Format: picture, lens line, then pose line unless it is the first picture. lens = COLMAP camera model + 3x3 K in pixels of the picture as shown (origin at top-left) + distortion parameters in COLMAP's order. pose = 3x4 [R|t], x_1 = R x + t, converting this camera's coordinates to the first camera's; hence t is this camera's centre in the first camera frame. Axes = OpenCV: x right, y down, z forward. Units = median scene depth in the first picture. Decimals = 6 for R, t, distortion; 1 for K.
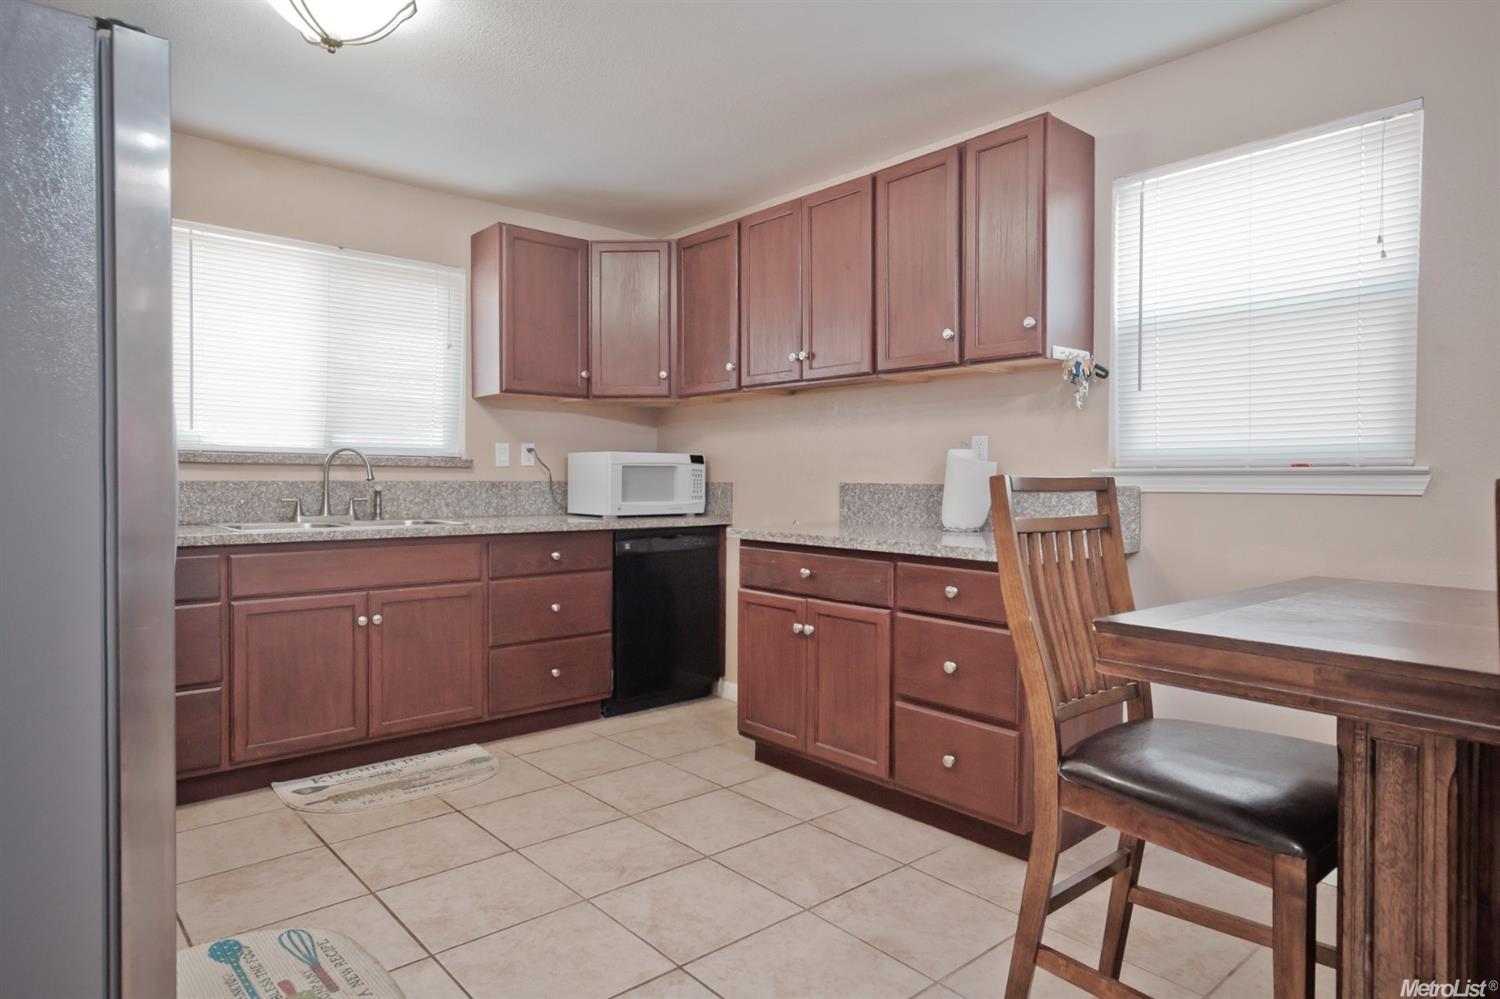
lens RADIAL K [[877.5, 0, 748.3], [0, 877.5, 491.4], [0, 0, 1]] dist [0.006984, -0.000207]
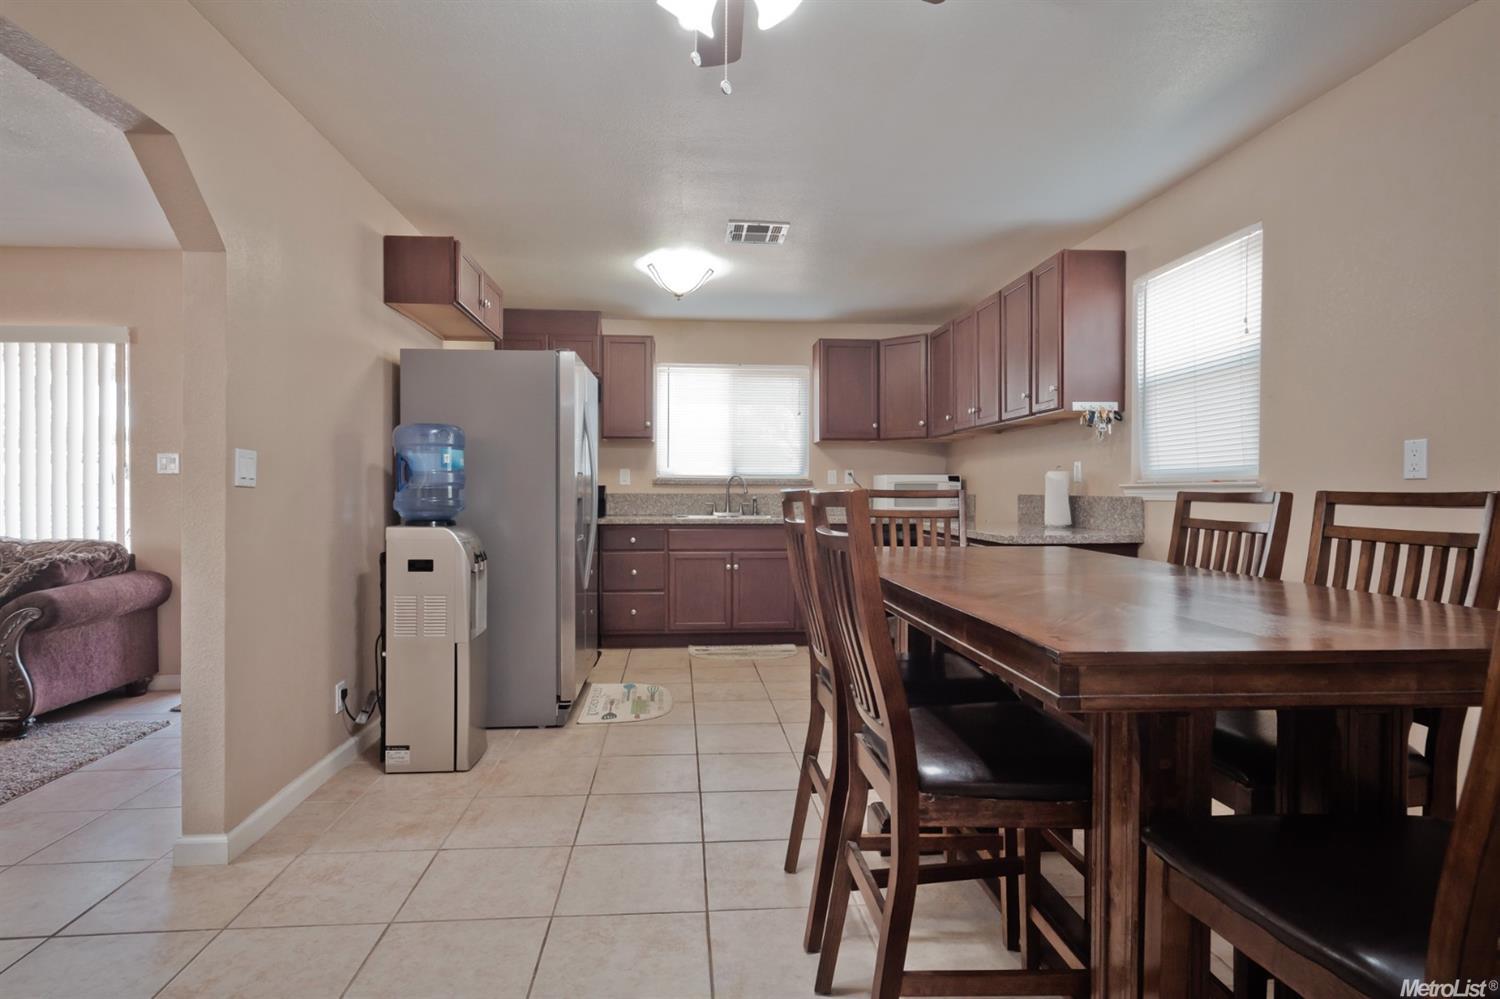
lens RADIAL K [[789.7, 0, 744.5], [0, 789.7, 500.2], [0, 0, 1]] dist [0.004228, -0.001892]
pose [[0.805396, 0.003991, -0.592723, 0.531998], [-0.007103, 0.999971, -0.002919, 0.006844], [0.592694, 0.006561, 0.805401, -0.317360]]
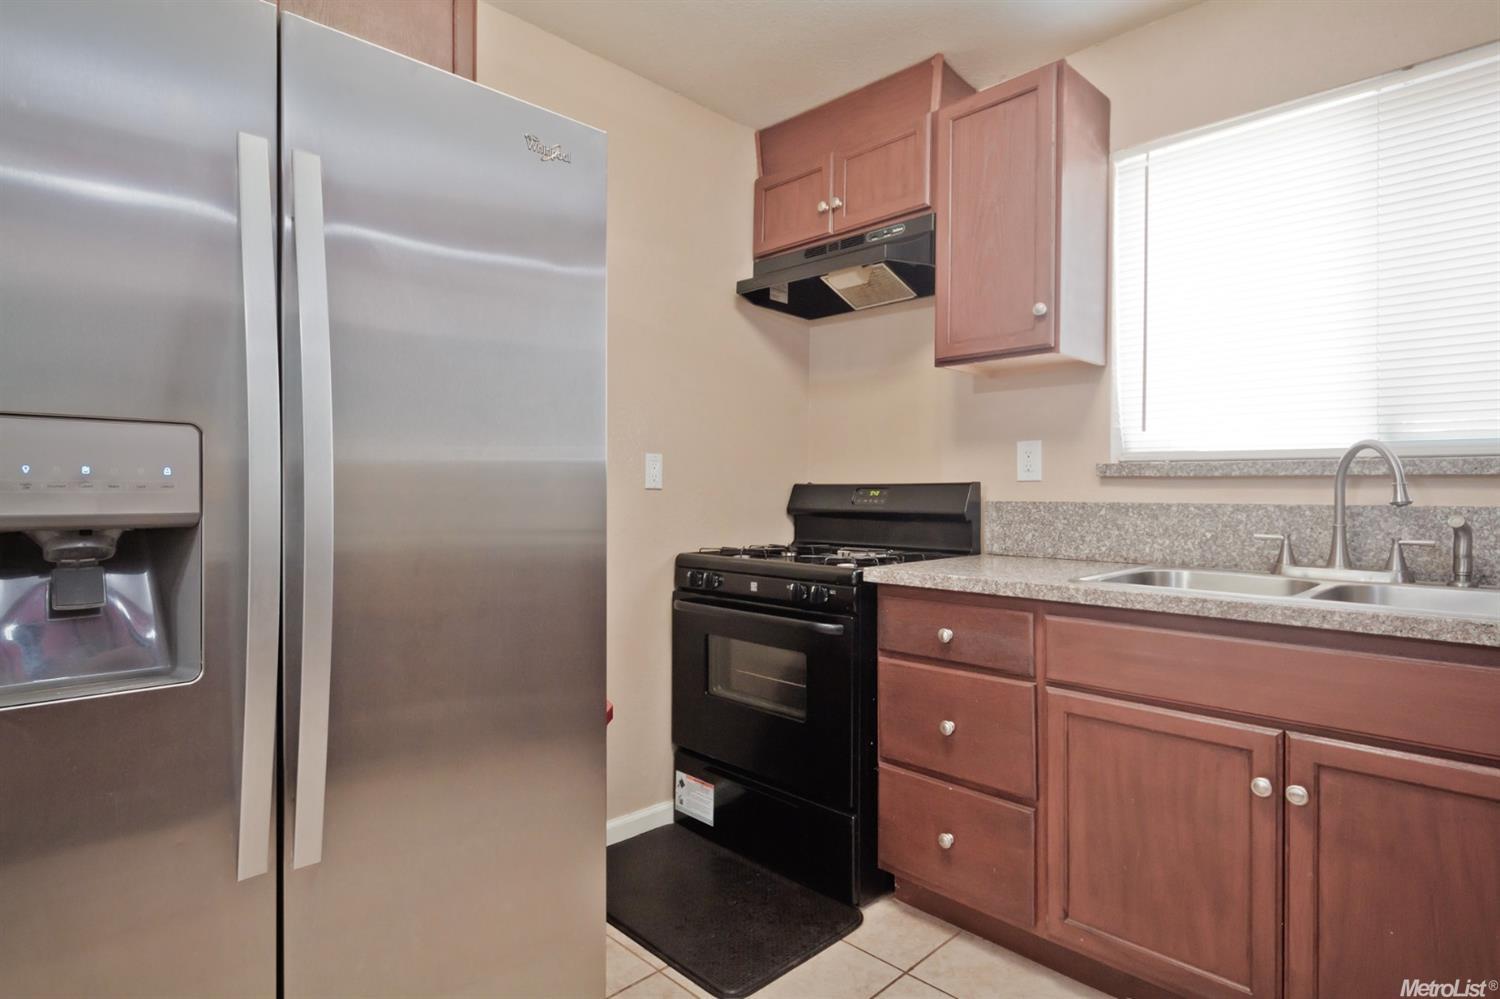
lens RADIAL K [[789.7, 0, 747.1], [0, 789.7, 496.0], [0, 0, 1]] dist [0.004228, -0.001892]
pose [[0.058513, 0.000648, -0.998286, -0.008004], [-0.019449, 0.999811, -0.000491, -0.010307], [0.998097, 0.019444, 0.058514, 0.599450]]
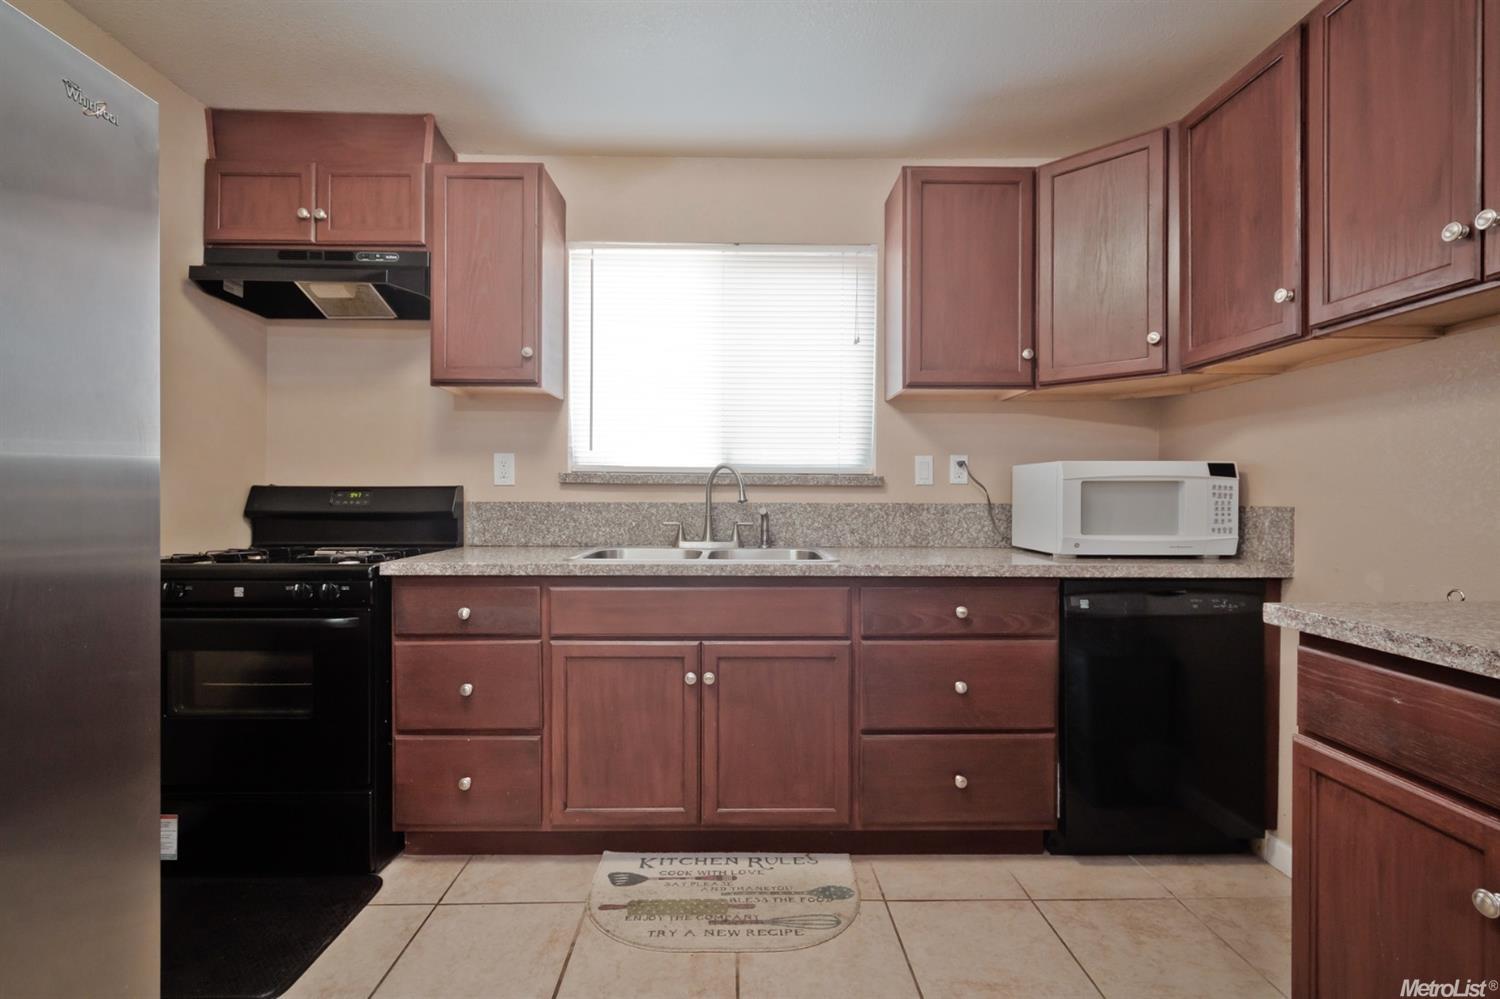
lens RADIAL K [[692.1, 0, 744.3], [0, 692.1, 500.2], [0, 0, 1]] dist [0.003474, -0.001747]
pose [[0.759304, 0.001321, -0.650734, 0.005880], [-0.010149, 0.999900, -0.009812, -0.007783], [0.650657, 0.014054, 0.759242, 0.487067]]
